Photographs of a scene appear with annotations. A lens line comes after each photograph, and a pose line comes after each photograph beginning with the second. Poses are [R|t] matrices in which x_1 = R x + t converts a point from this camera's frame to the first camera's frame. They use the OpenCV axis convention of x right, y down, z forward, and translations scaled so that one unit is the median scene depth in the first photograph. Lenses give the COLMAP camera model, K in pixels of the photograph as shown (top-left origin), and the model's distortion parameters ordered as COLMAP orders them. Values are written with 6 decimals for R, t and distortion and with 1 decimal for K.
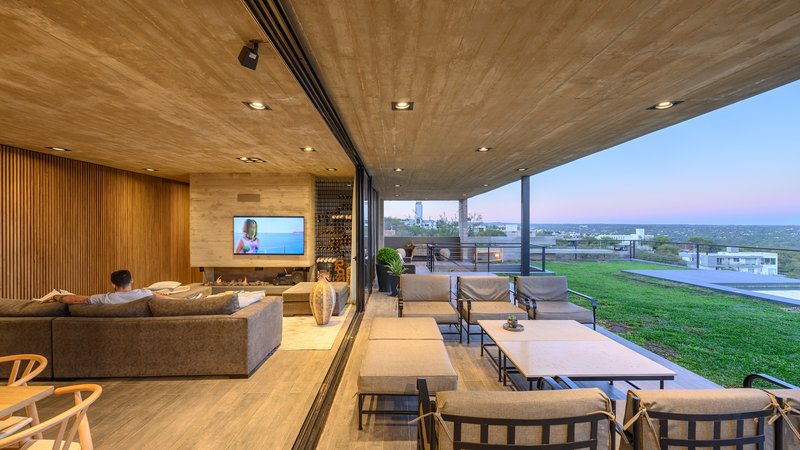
lens RADIAL K [[317.3, 0, 400.0], [0, 317.3, 225.0], [0, 0, 1]] dist [0.000392, -0.000030]
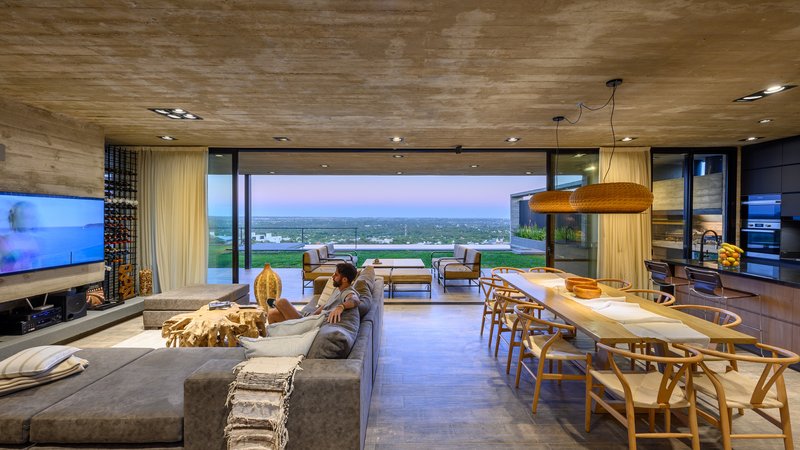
lens RADIAL K [[317.3, 0, 400.0], [0, 317.3, 225.0], [0, 0, 1]] dist [0.000392, -0.000030]
pose [[0.012534, -0.027456, 0.999544, -0.295902], [-0.004238, 0.999613, 0.027511, 0.001563], [-0.999912, -0.004581, 0.012413, 0.137862]]
